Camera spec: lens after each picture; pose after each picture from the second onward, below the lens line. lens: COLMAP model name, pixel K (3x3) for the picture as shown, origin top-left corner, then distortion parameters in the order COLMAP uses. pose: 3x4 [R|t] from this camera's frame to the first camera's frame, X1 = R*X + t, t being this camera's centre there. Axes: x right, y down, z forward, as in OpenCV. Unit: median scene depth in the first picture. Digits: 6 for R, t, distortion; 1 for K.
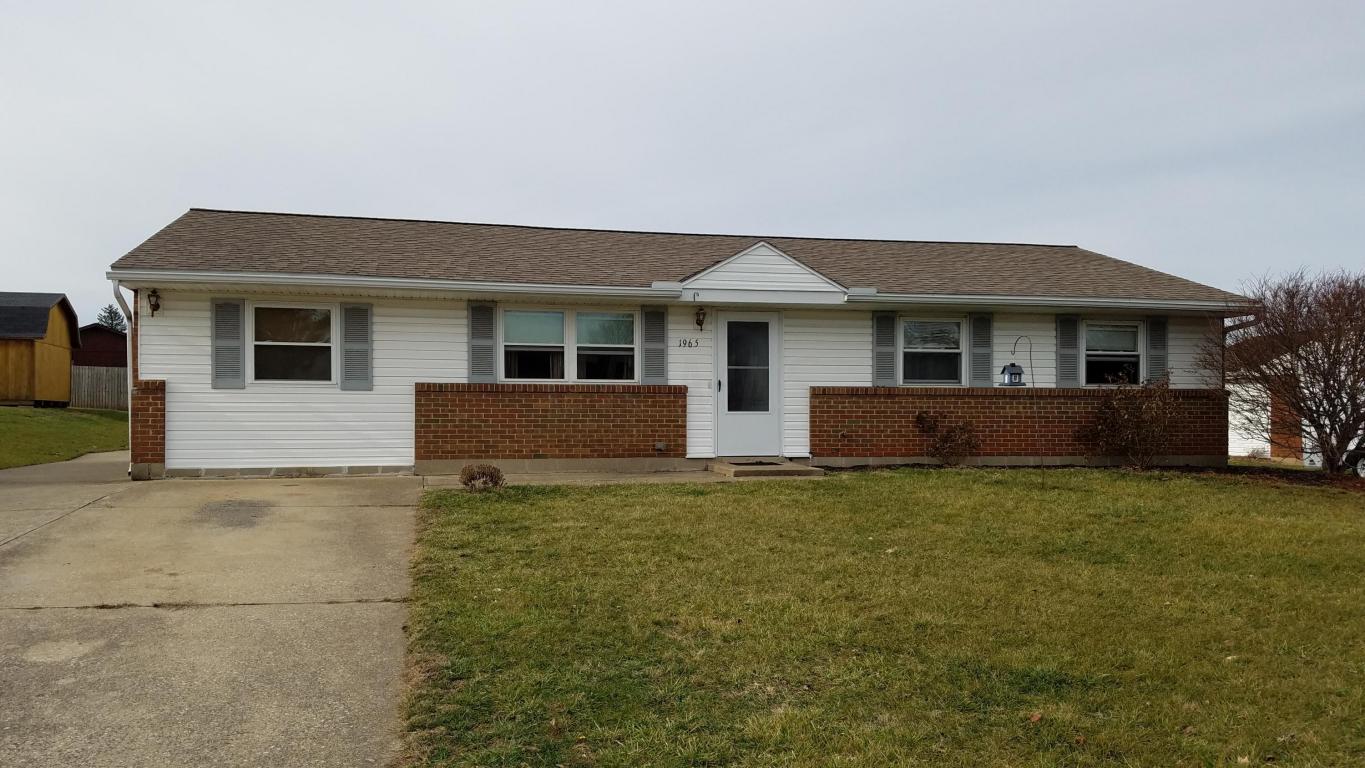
lens RADIAL K [[1030.1, 0, 665.6], [0, 1030.1, 411.8], [0, 0, 1]] dist [0.229070, -0.407603]
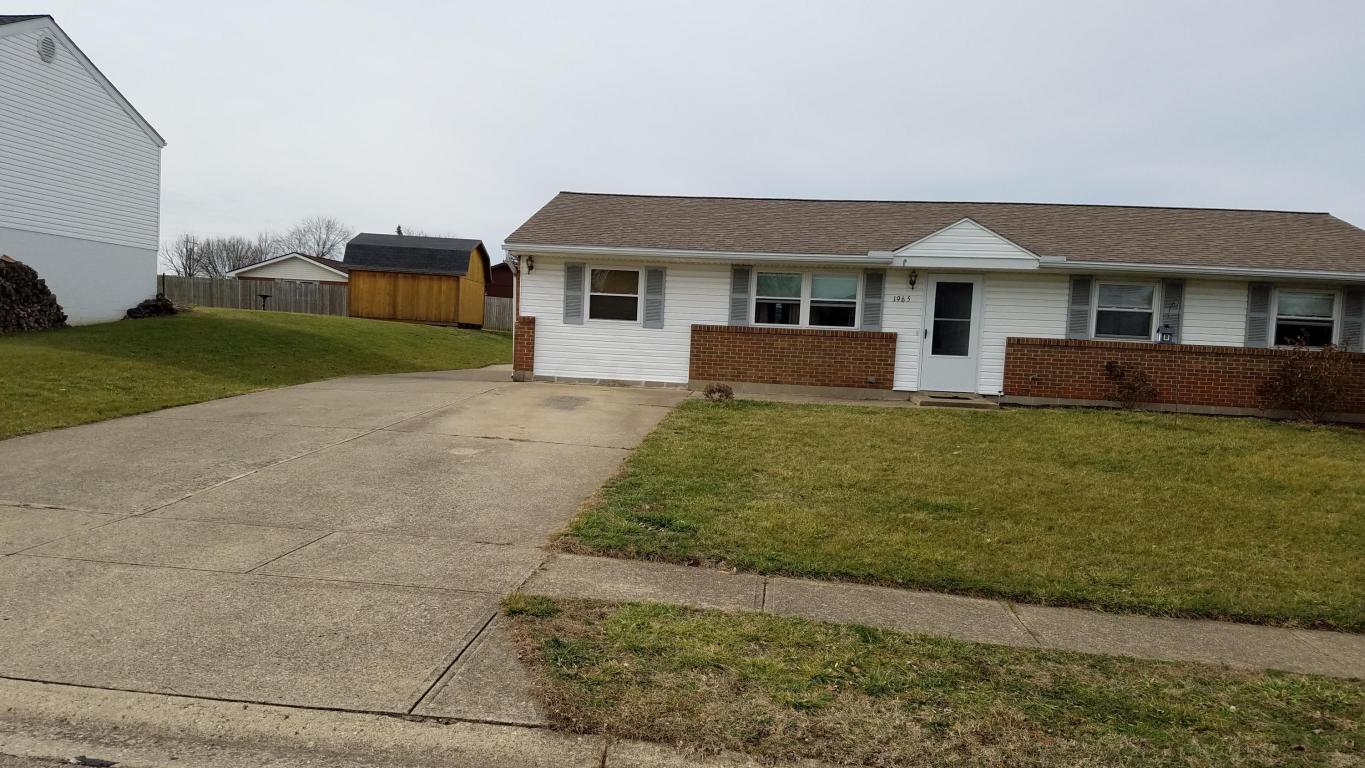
lens RADIAL K [[1030.1, 0, 665.6], [0, 1030.1, 411.8], [0, 0, 1]] dist [0.229070, -0.407603]
pose [[0.941777, 0.065663, -0.329765, 0.181429], [-0.045016, 0.996540, 0.069870, -0.005498], [0.333212, -0.050958, 0.941474, -0.305060]]
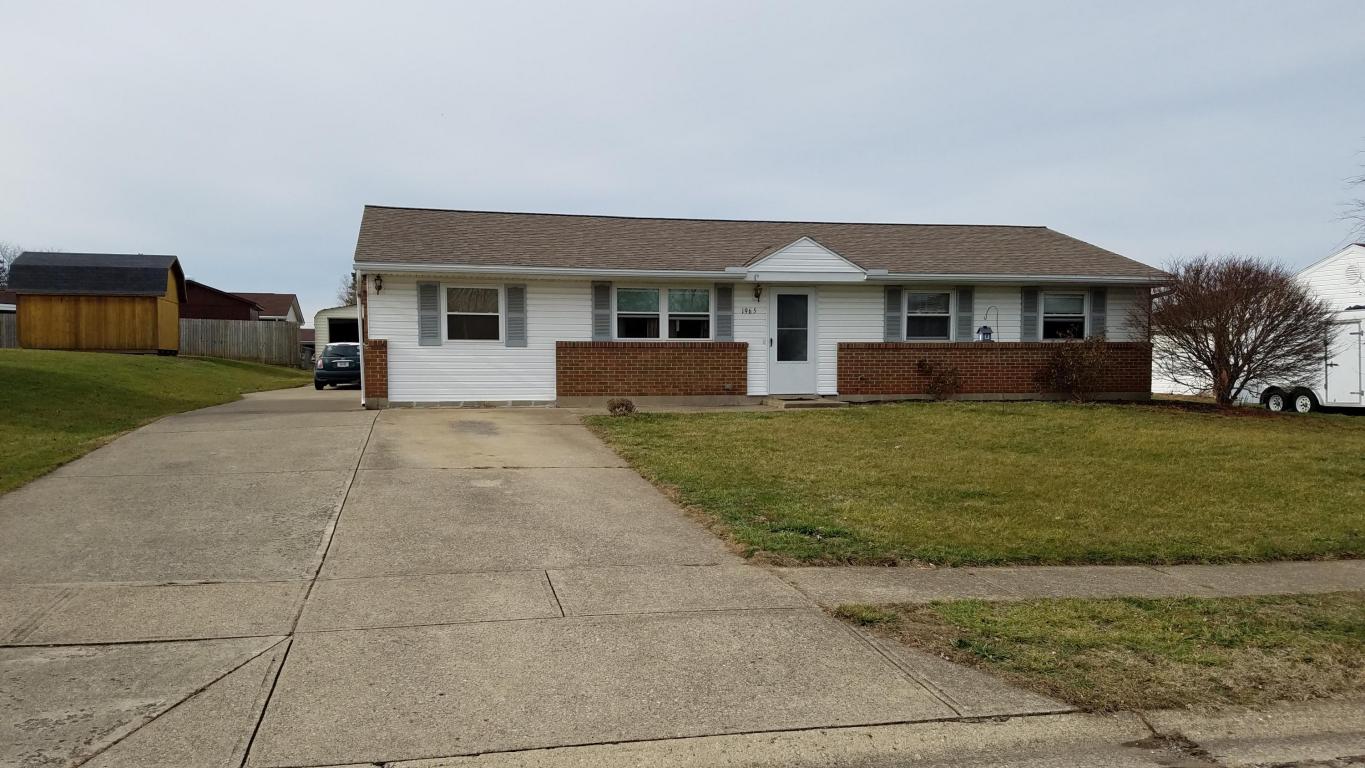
lens RADIAL K [[1030.1, 0, 665.6], [0, 1030.1, 411.8], [0, 0, 1]] dist [0.229070, -0.407603]
pose [[0.999997, -0.001572, -0.001668, -0.086020], [0.001657, 0.998627, 0.052356, -0.005335], [0.001583, -0.052358, 0.998627, -0.371332]]
